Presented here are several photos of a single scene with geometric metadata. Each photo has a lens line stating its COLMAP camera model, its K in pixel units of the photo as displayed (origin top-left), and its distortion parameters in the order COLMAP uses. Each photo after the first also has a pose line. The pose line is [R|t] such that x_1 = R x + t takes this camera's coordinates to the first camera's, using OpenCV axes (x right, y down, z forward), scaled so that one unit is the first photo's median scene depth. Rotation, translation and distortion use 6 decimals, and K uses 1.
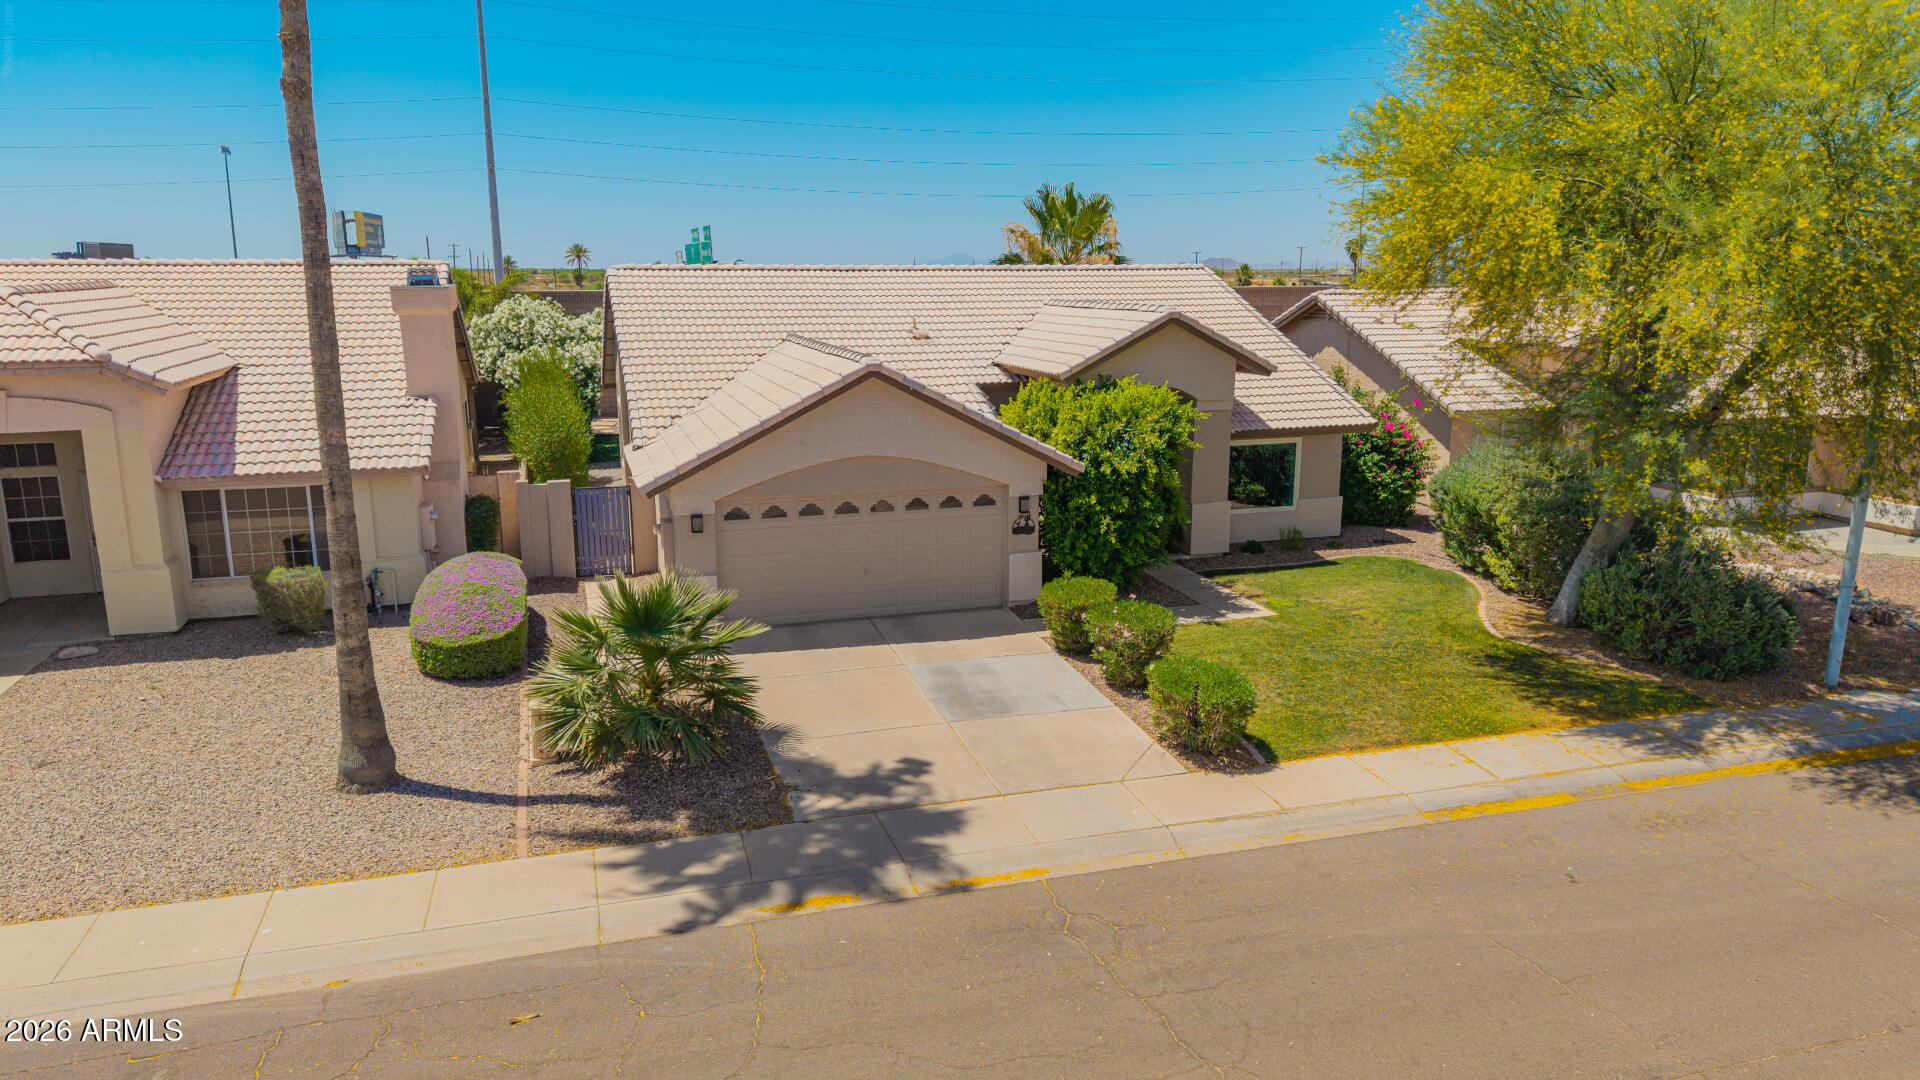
lens RADIAL K [[1282.2, 0, 965.4], [0, 1282.2, 544.4], [0, 0, 1]] dist [0.039374, -0.032823]
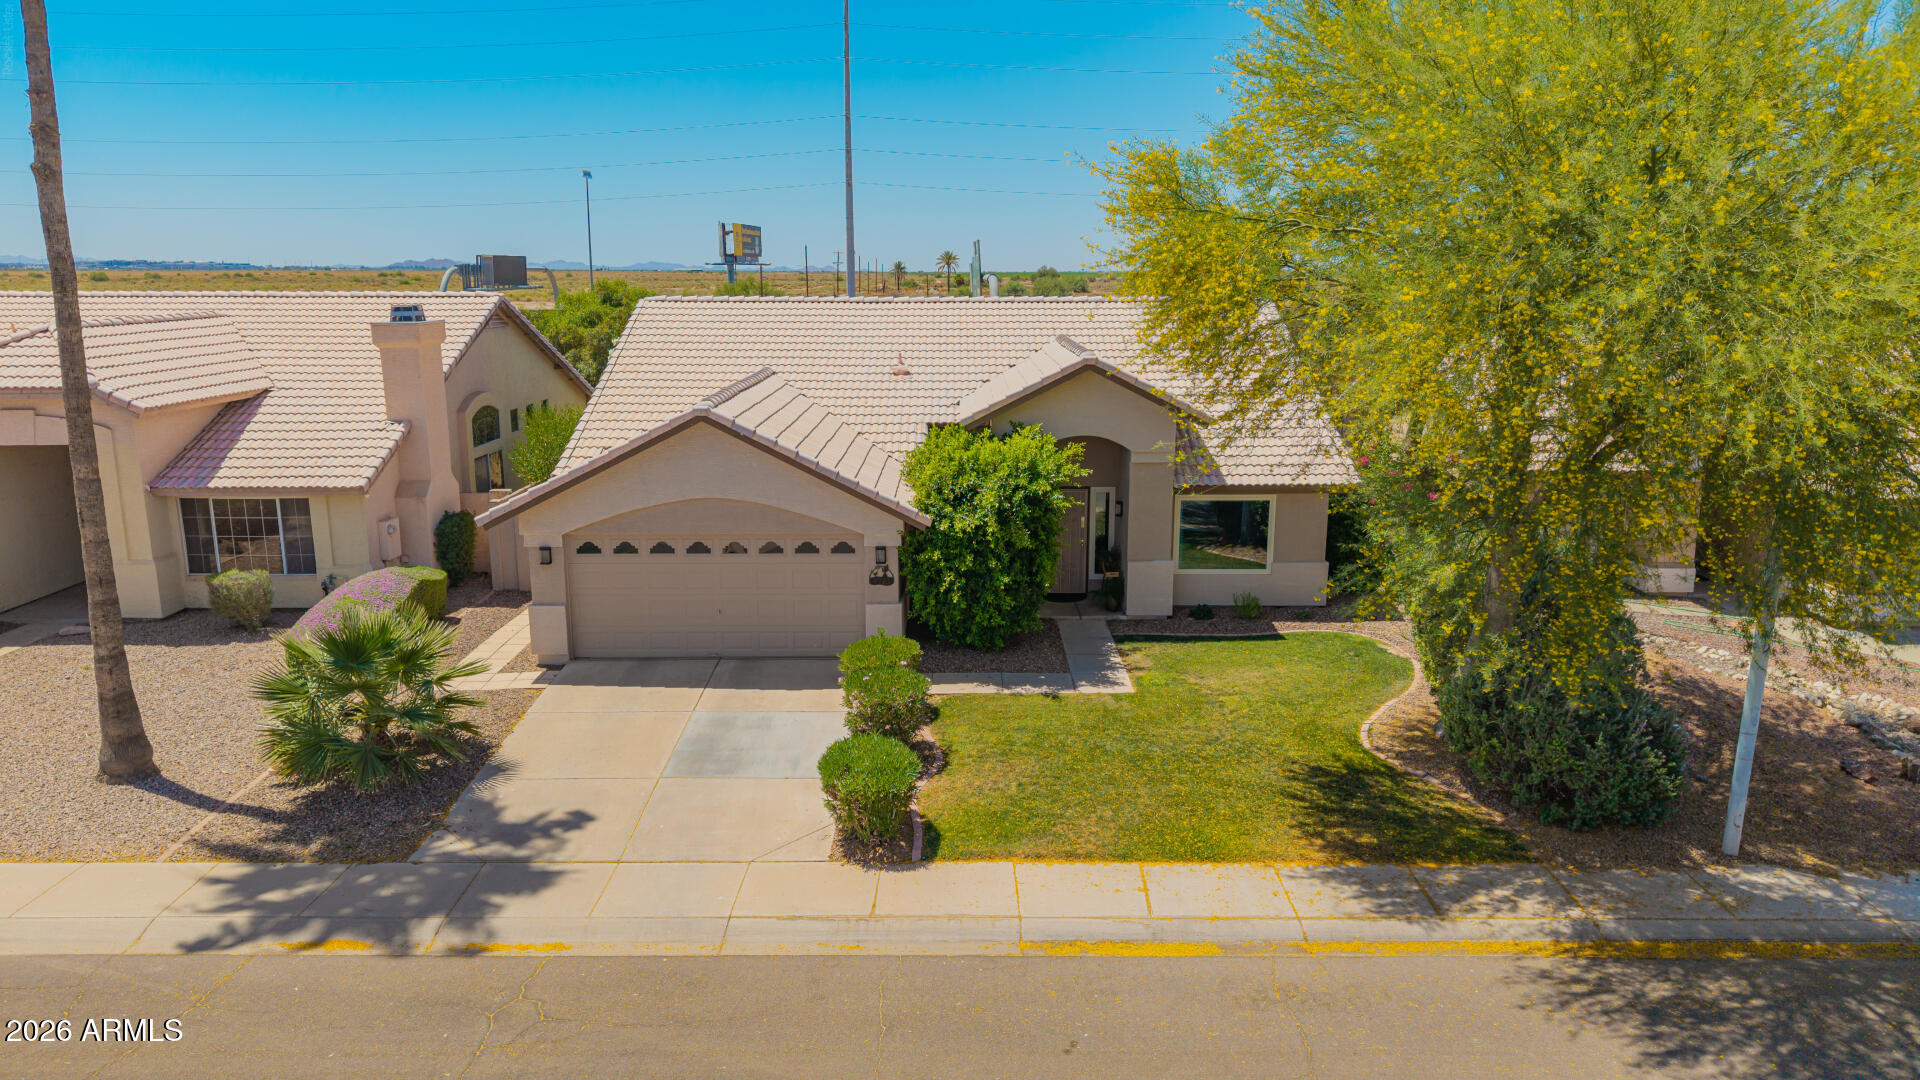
lens RADIAL K [[1286.6, 0, 960.0], [0, 1286.6, 540.0], [0, 0, 1]] dist [0.033814, -0.033031]
pose [[0.953156, 0.062369, -0.295979, 0.444624], [-0.063652, 0.997958, 0.005310, -0.058435], [0.295705, 0.013779, 0.955180, 0.097201]]
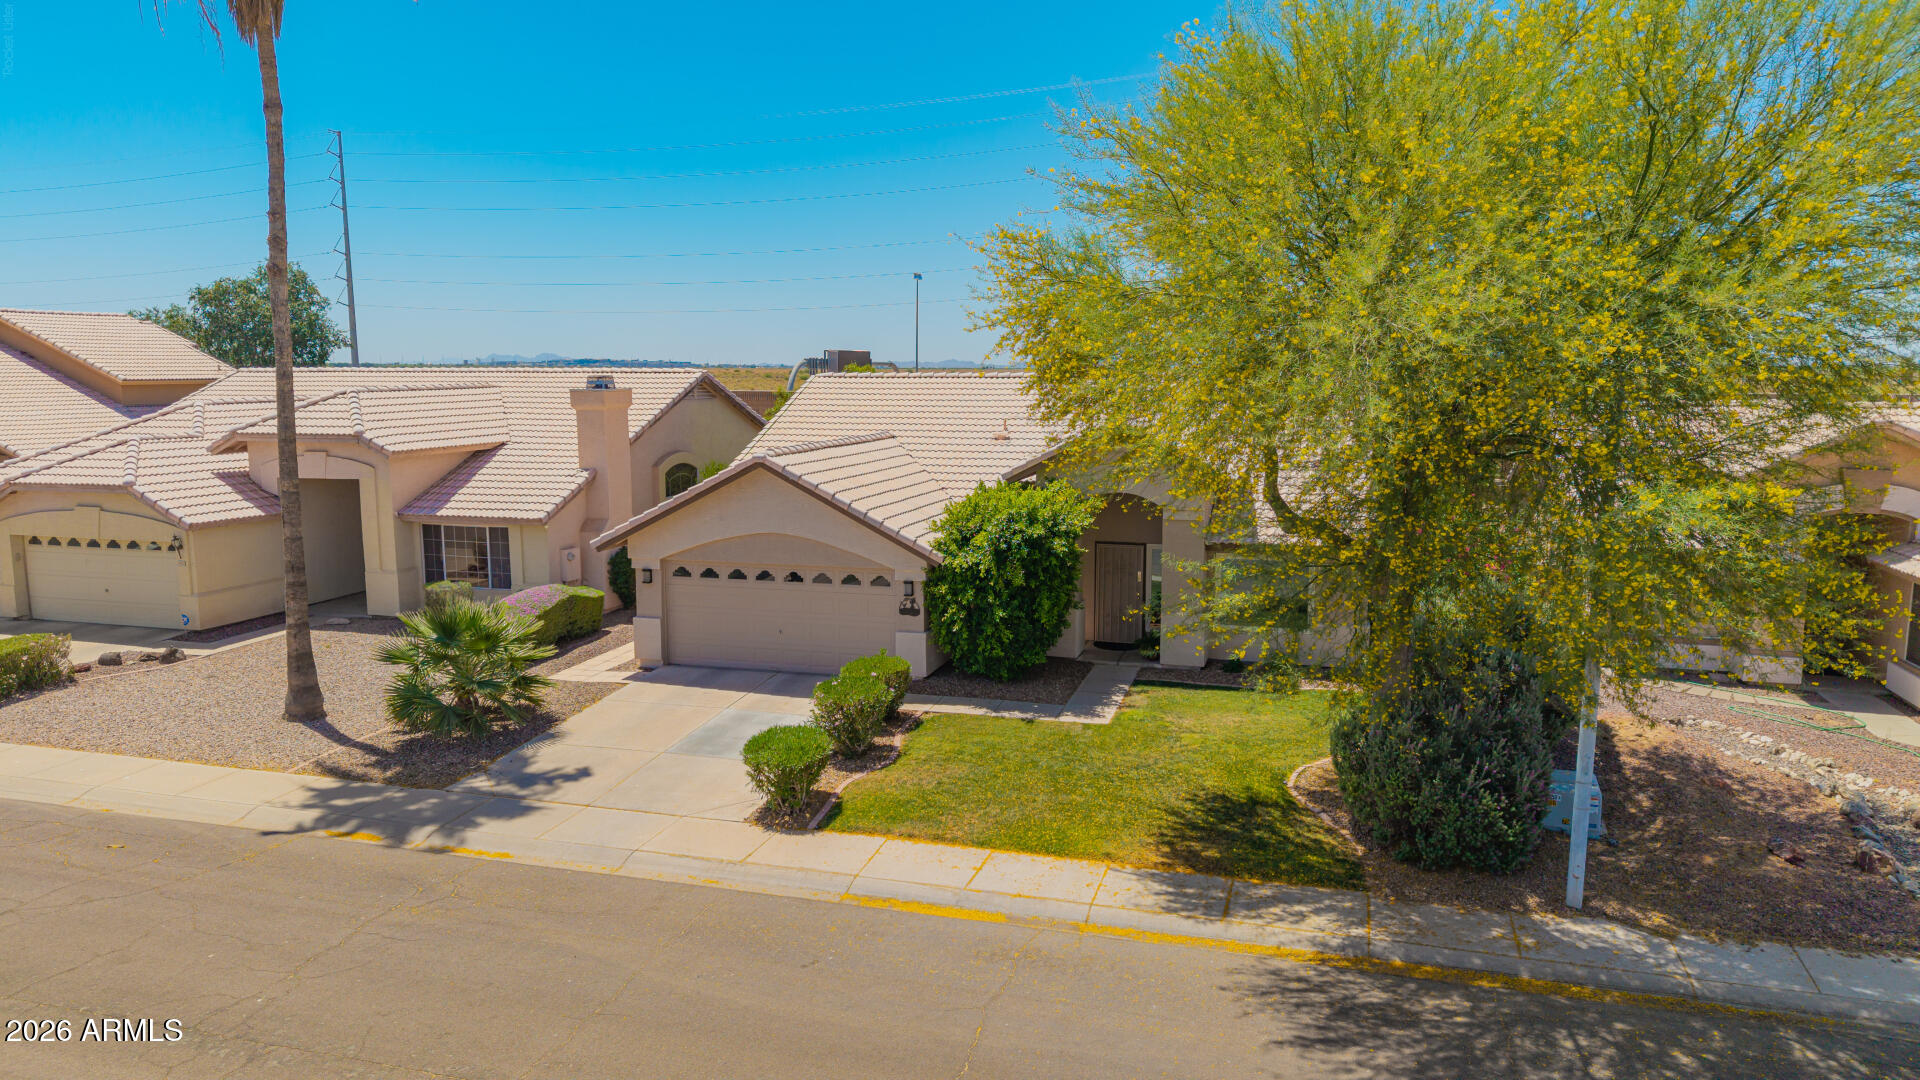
lens RADIAL K [[1282.2, 0, 965.4], [0, 1282.2, 544.4], [0, 0, 1]] dist [0.039374, -0.032823]
pose [[0.829073, 0.076994, -0.553814, 0.788208], [-0.117269, 0.992389, -0.037587, -0.037916], [0.546705, 0.096107, 0.831792, 0.118534]]
